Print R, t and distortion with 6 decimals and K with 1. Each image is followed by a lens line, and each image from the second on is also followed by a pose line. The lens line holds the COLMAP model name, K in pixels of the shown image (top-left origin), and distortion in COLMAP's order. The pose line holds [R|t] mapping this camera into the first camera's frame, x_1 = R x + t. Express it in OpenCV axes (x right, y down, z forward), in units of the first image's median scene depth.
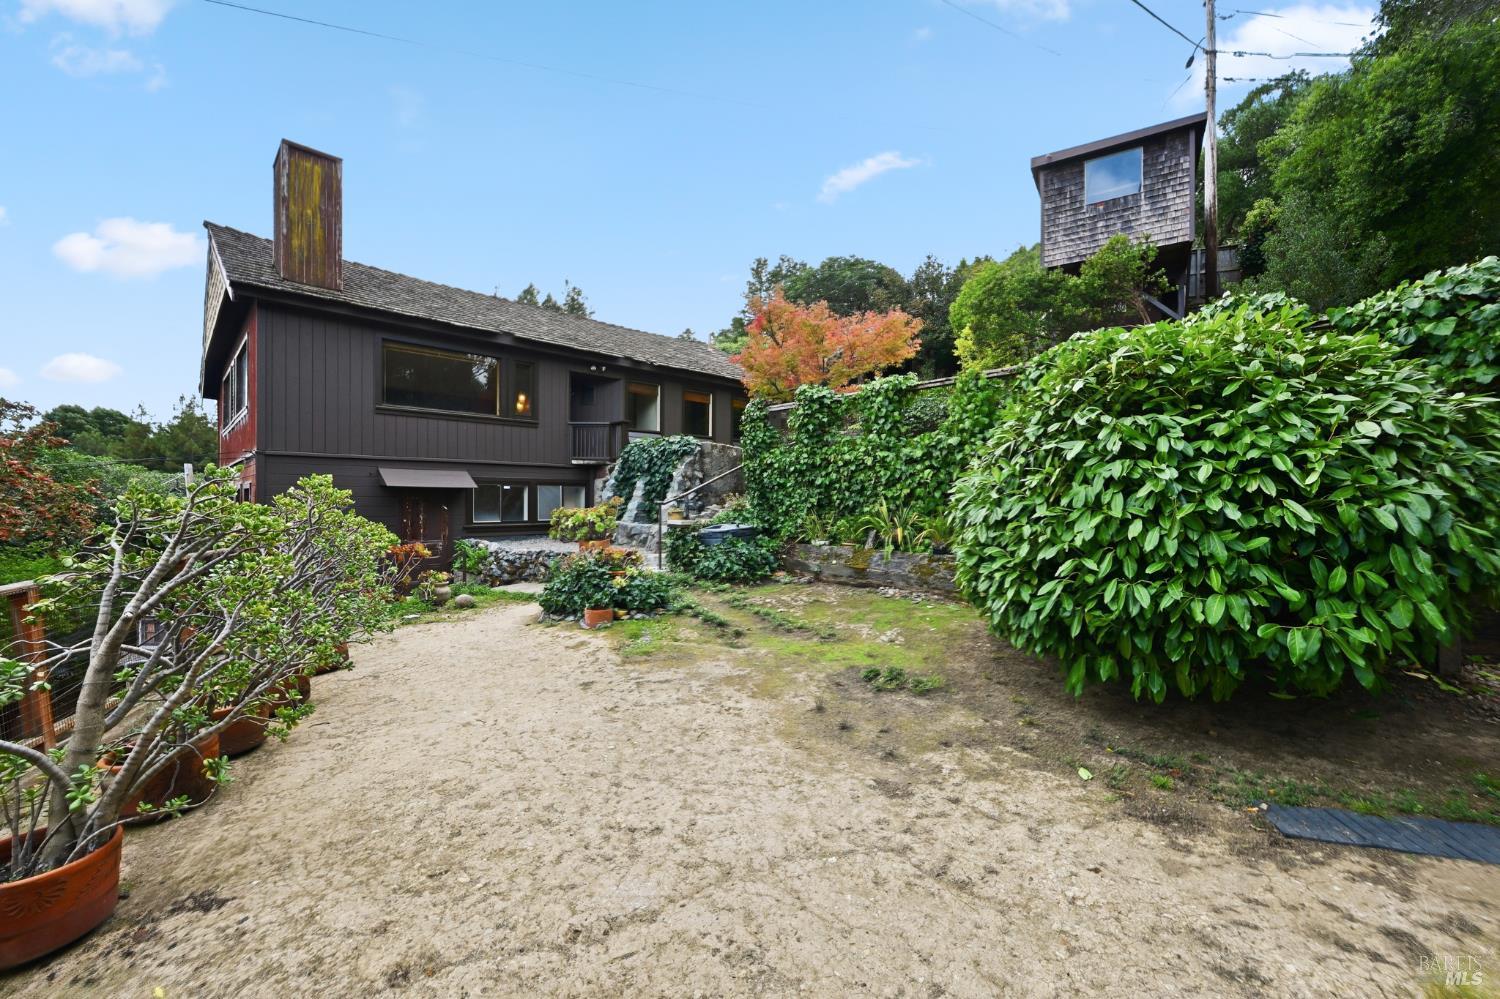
lens RADIAL K [[606.2, 0, 760.4], [0, 606.2, 496.9], [0, 0, 1]] dist [-0.000806, 0.000272]
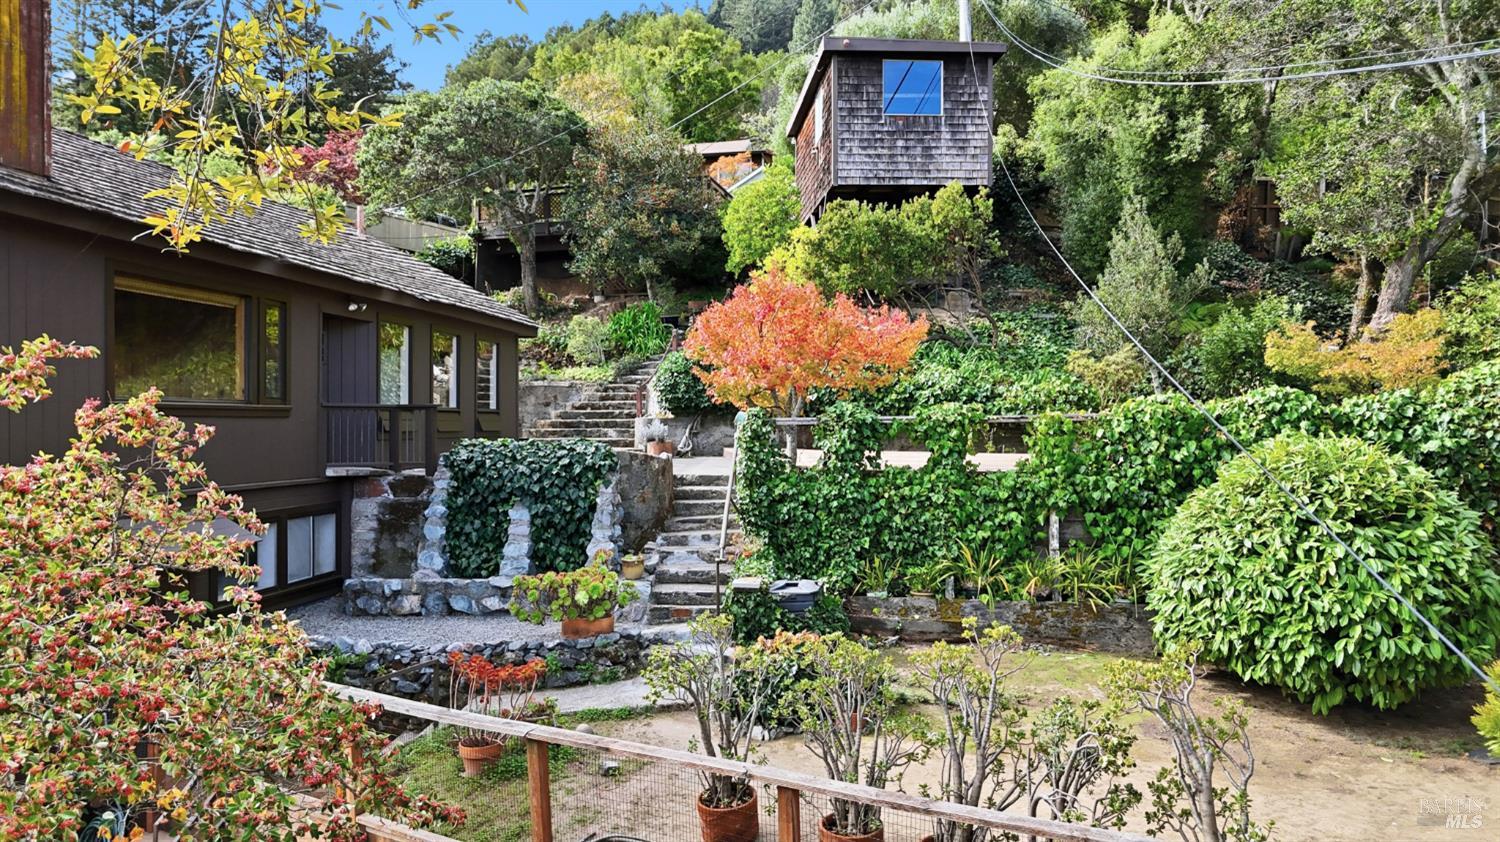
lens RADIAL K [[1119.5, 0, 760.0], [0, 1119.5, 412.7], [0, 0, 1]] dist [0.035564, -0.013265]
pose [[0.794302, 0.001517, 0.607521, -0.876302], [-0.000177, 0.999997, -0.002266, -0.155058], [-0.607523, 0.001692, 0.794300, -0.131315]]
